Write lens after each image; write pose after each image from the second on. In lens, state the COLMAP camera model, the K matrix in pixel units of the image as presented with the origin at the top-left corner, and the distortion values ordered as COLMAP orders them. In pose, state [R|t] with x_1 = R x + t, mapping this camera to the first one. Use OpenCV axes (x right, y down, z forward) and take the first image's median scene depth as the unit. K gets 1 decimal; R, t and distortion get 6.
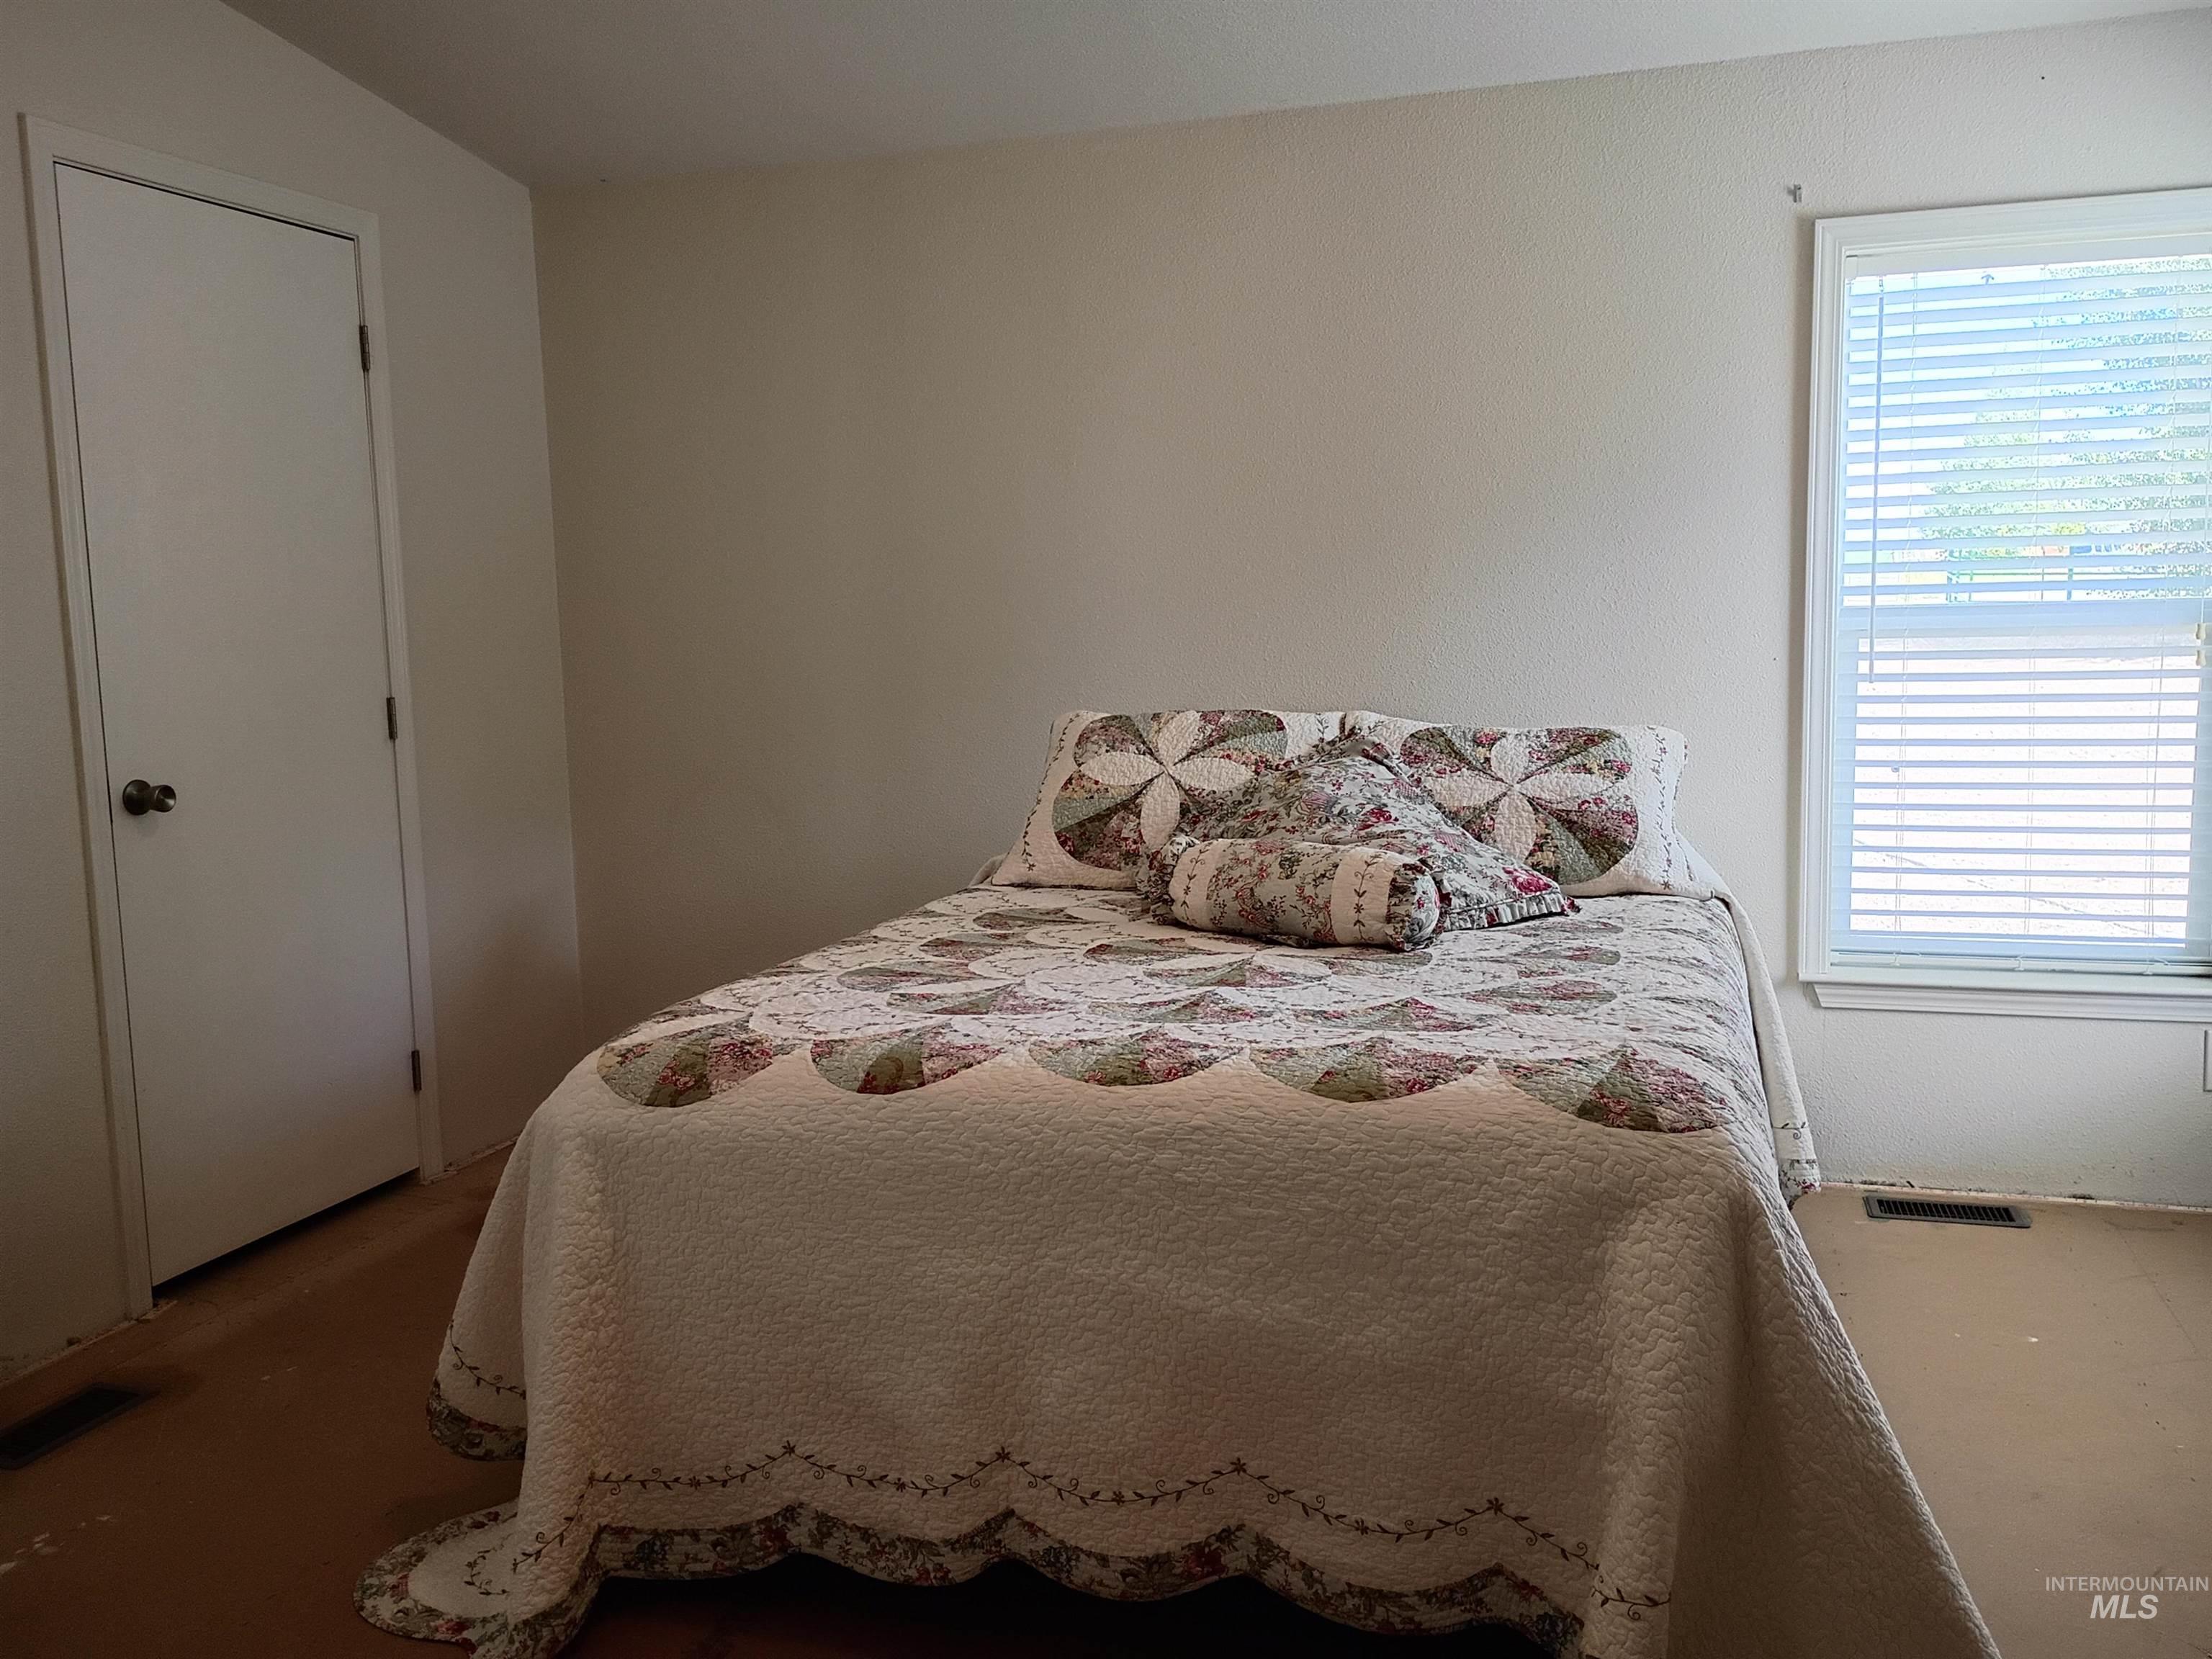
lens RADIAL K [[1839.5, 0, 1108.4], [0, 1839.5, 826.3], [0, 0, 1]] dist [0.042205, -0.040316]
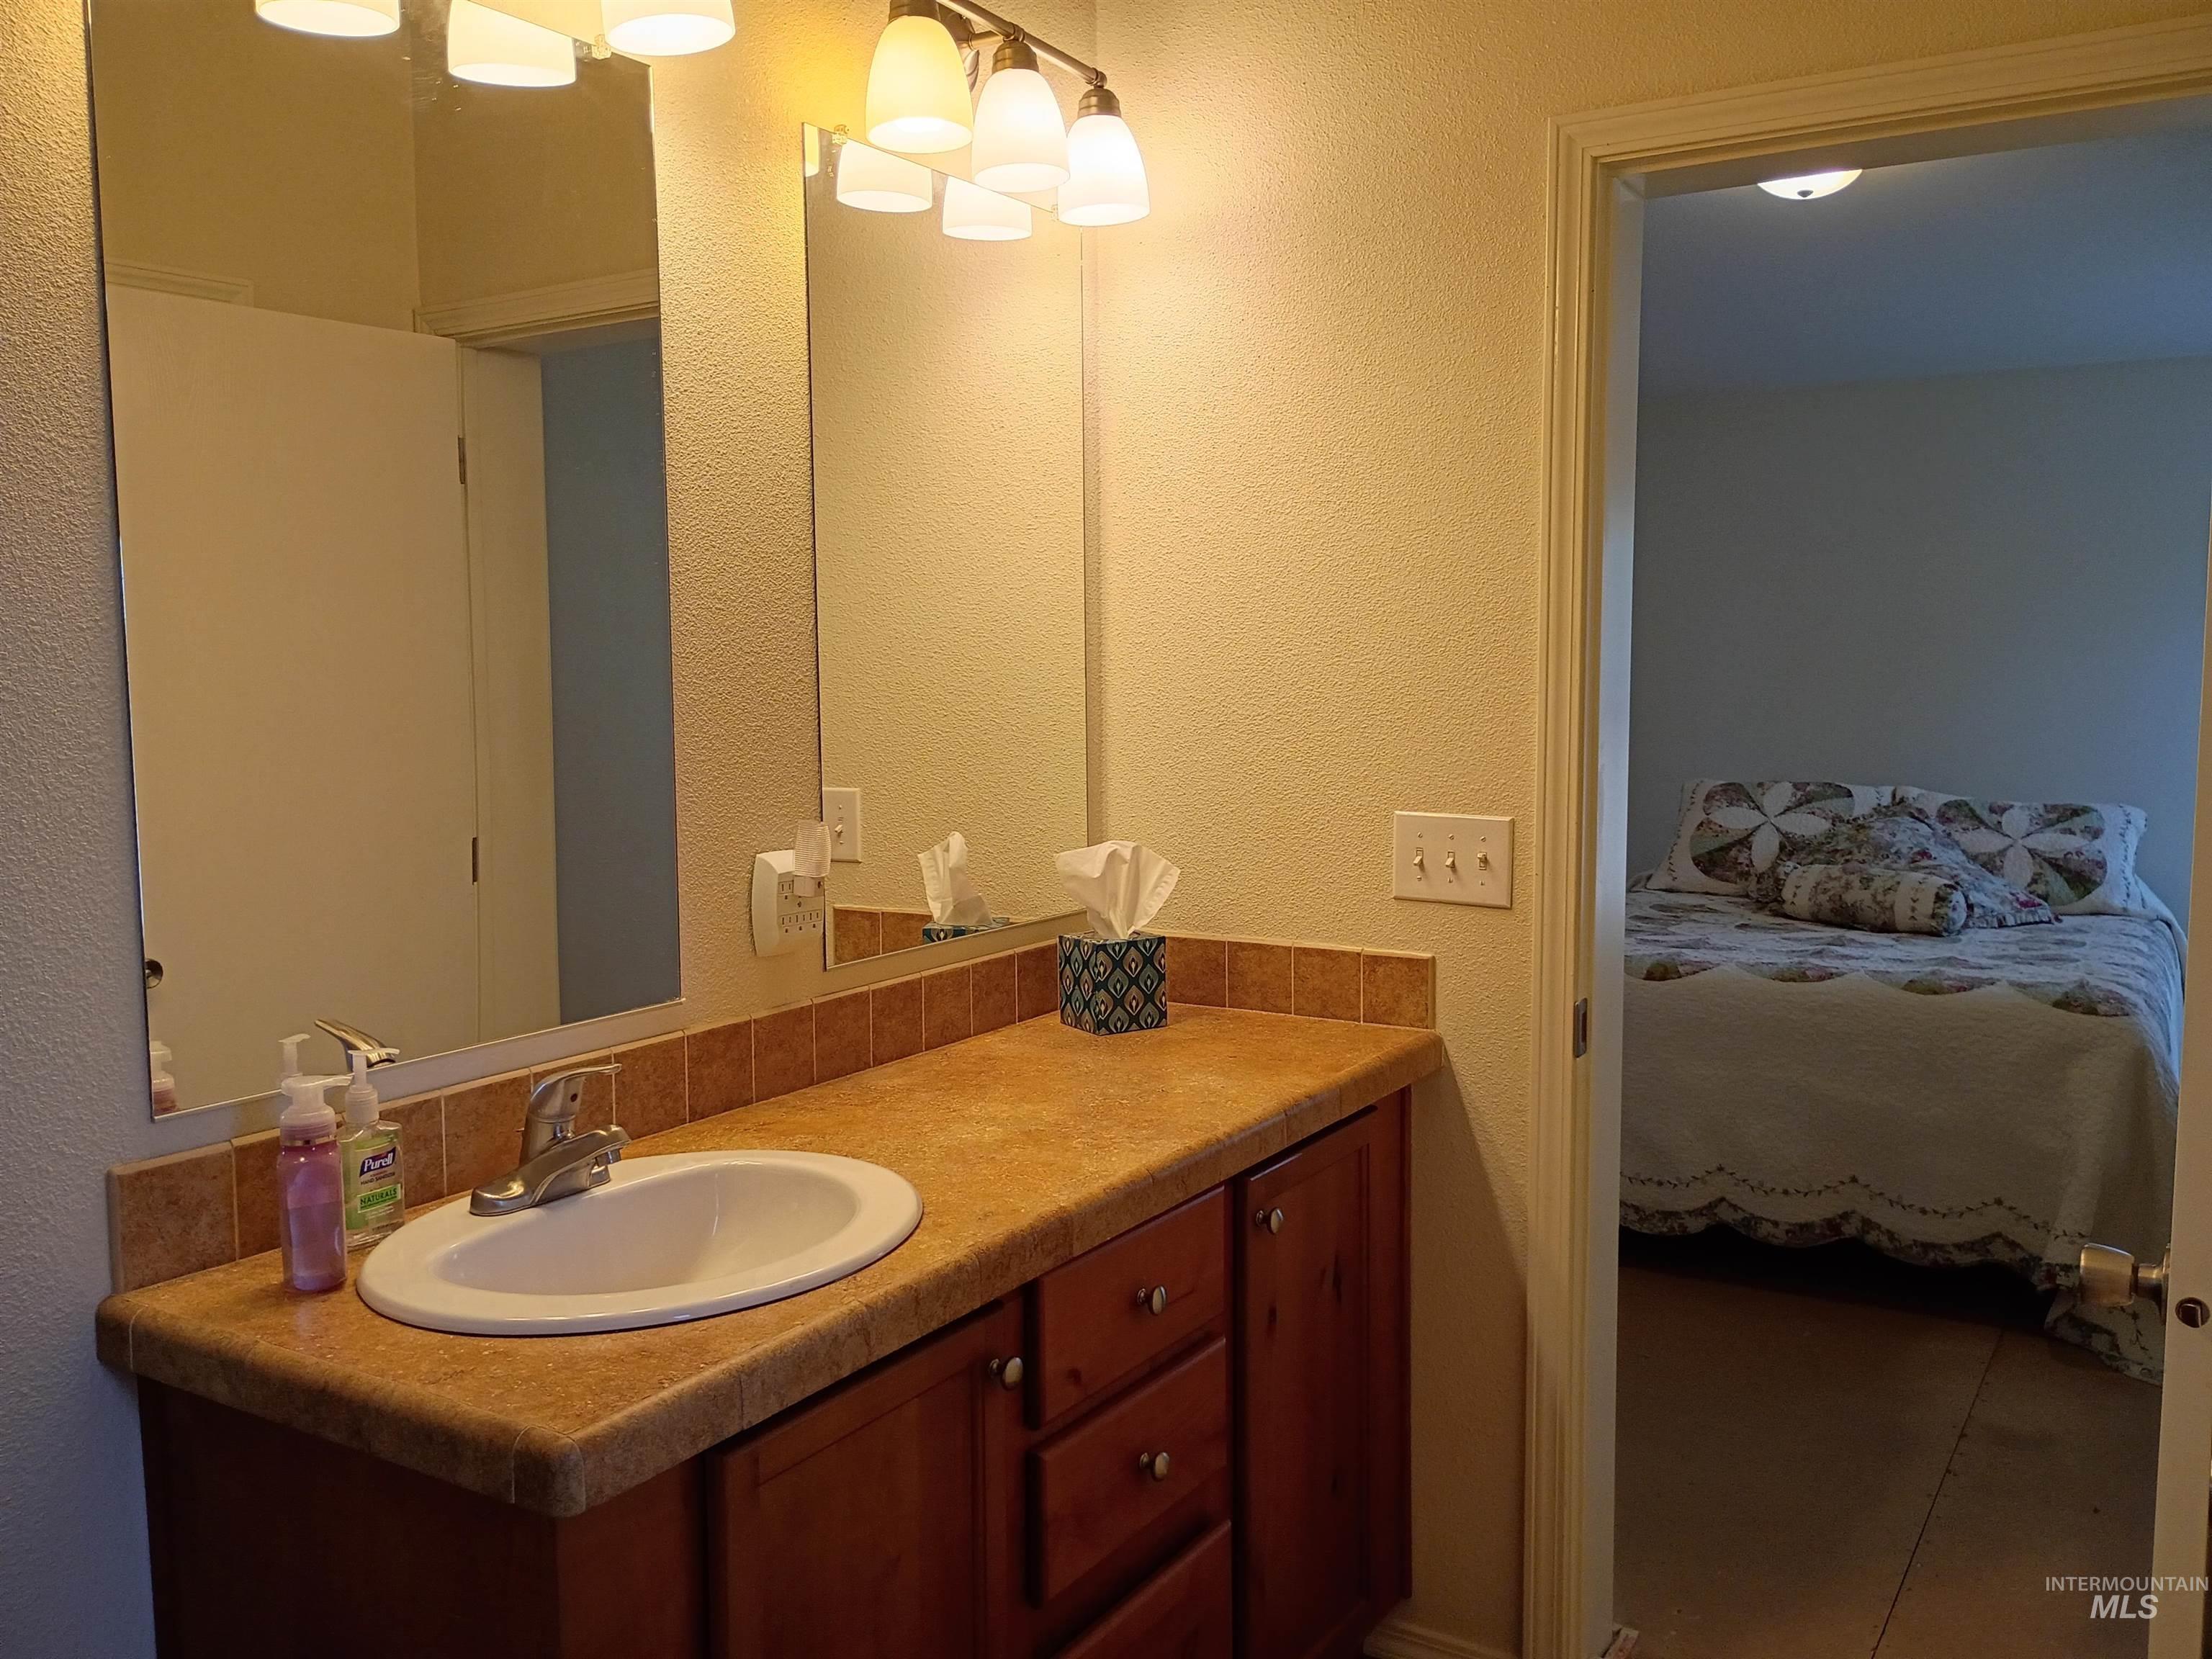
lens RADIAL K [[1839.5, 0, 1108.4], [0, 1839.5, 826.3], [0, 0, 1]] dist [0.042205, -0.040316]
pose [[0.972183, 0.043828, -0.230086, -0.169830], [-0.048737, 0.998688, -0.015692, 0.028972], [0.229096, 0.026470, 0.973044, -0.708665]]
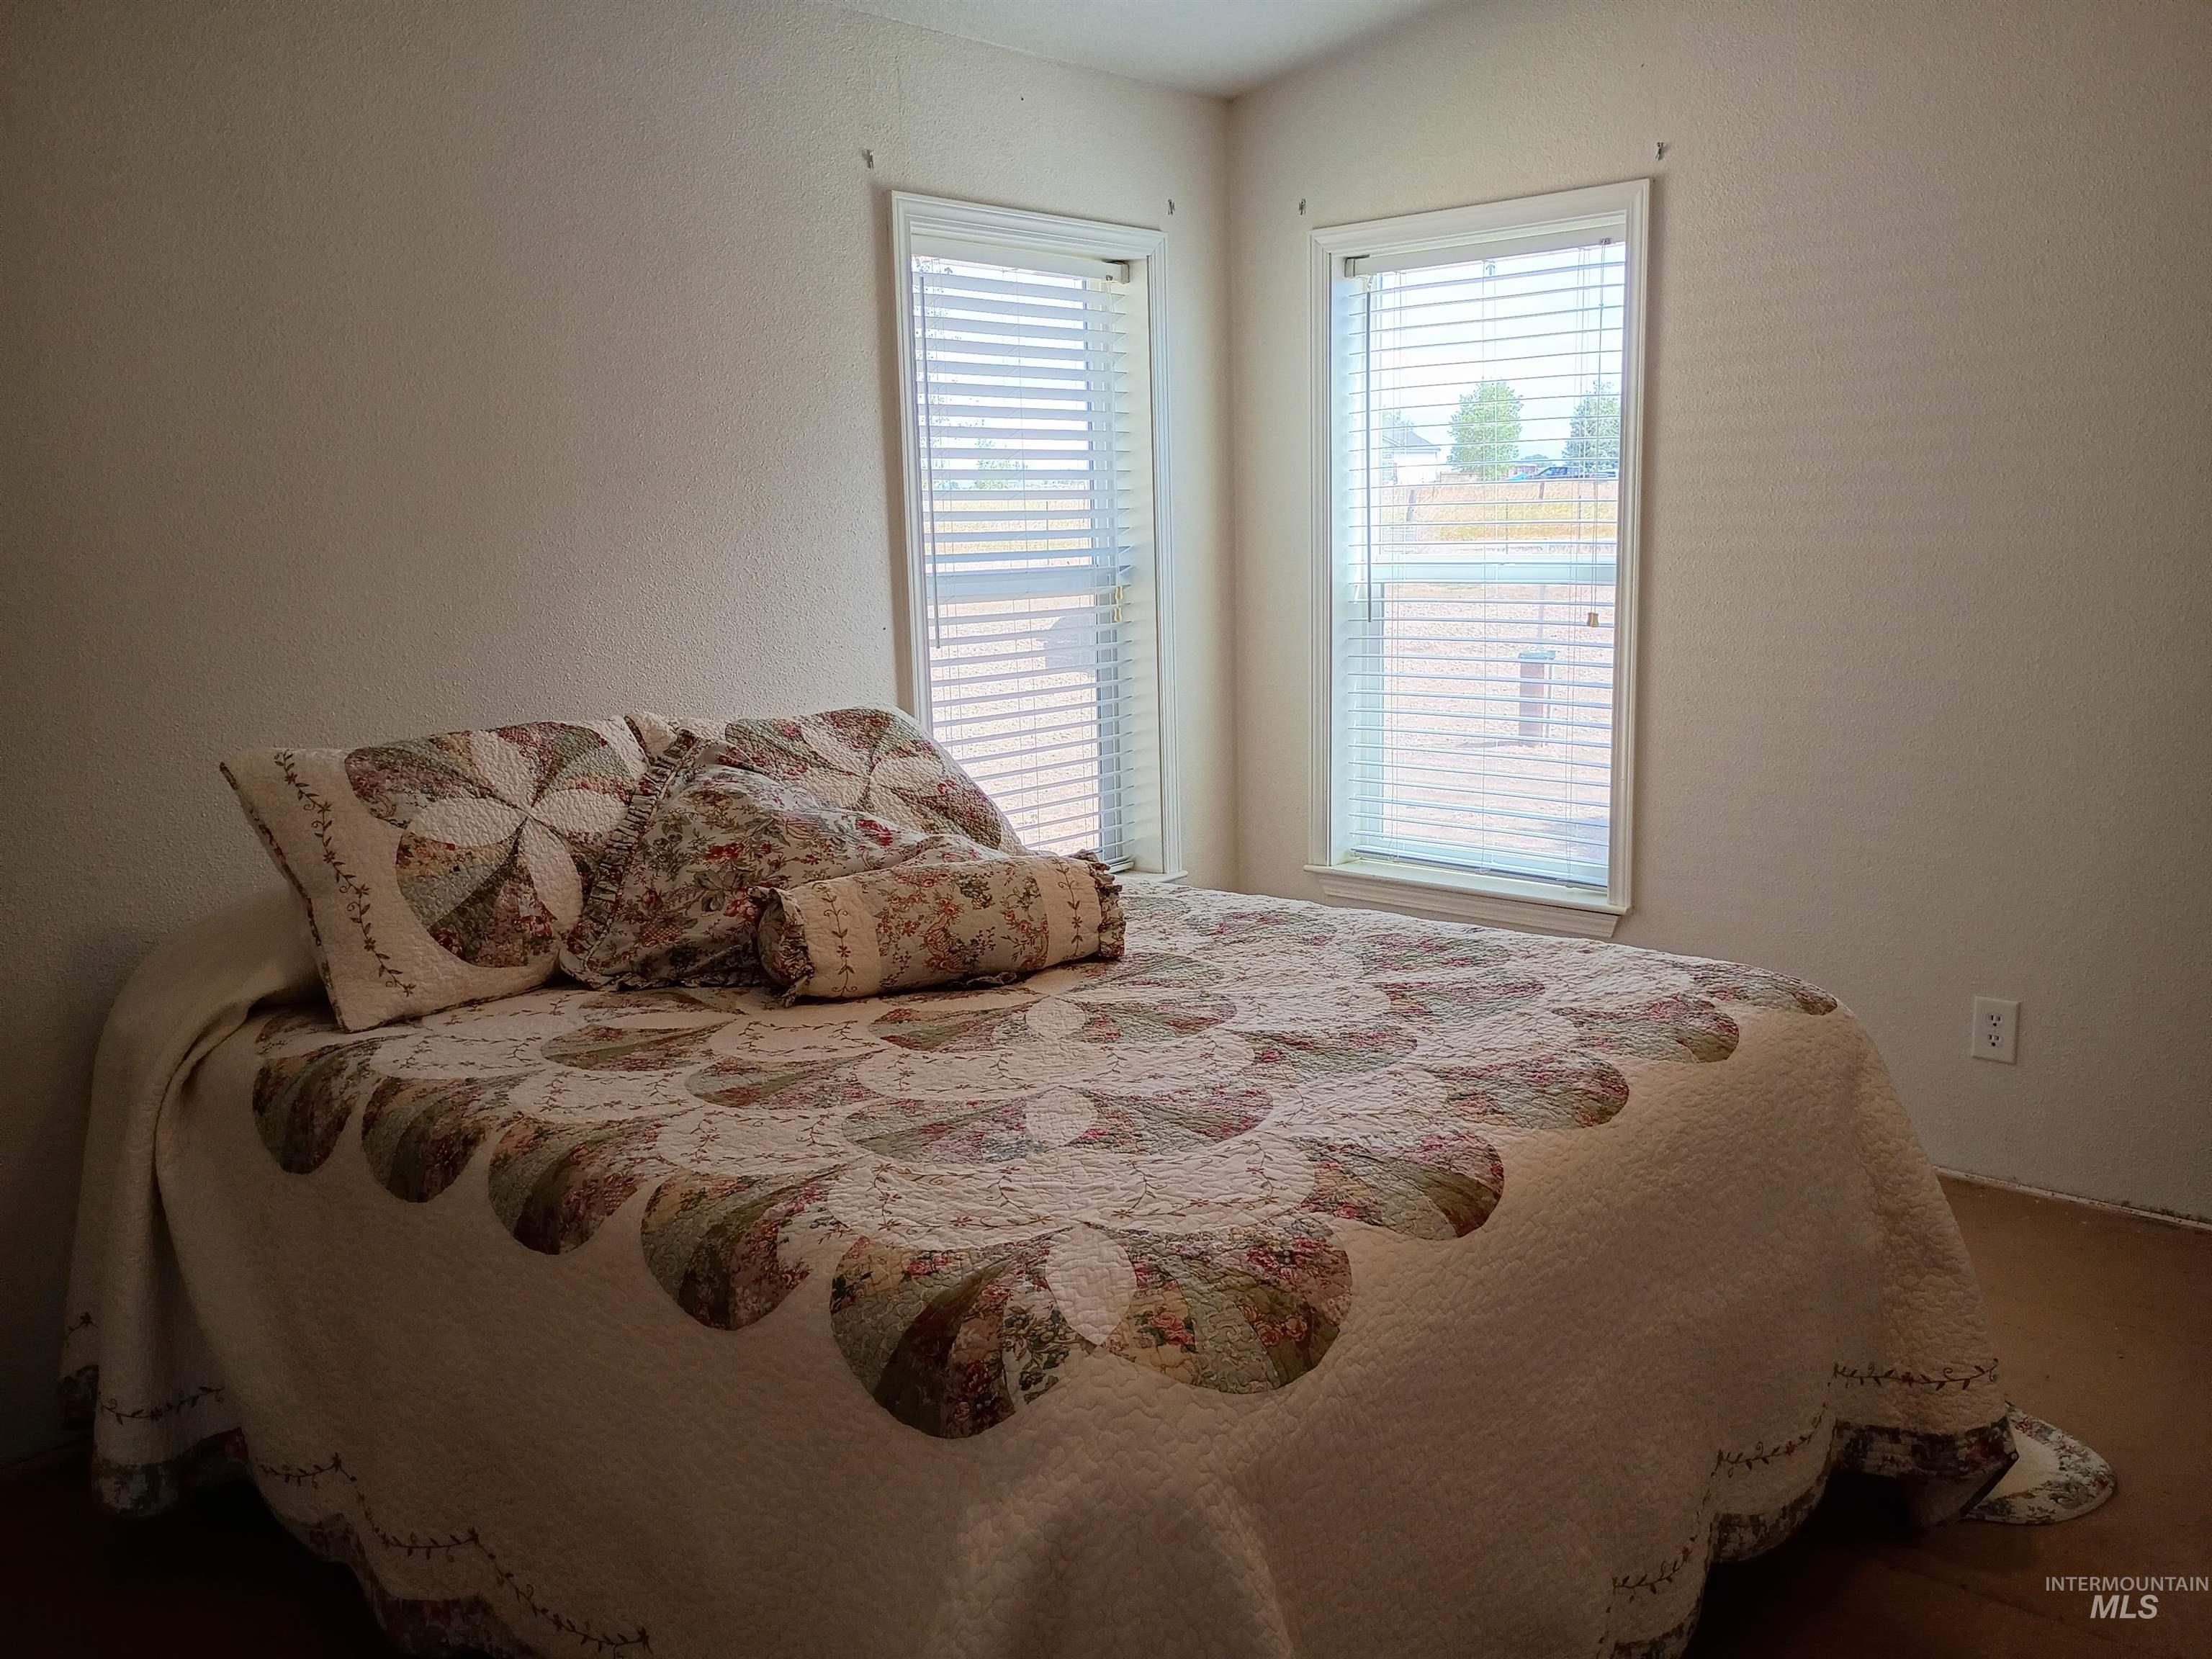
lens RADIAL K [[1839.5, 0, 1108.4], [0, 1839.5, 826.3], [0, 0, 1]] dist [0.042205, -0.040316]
pose [[0.401934, -0.136848, 0.905385, -0.596798], [0.121109, 0.988027, 0.095575, -0.076381], [-0.907624, 0.071235, 0.413696, 0.568558]]
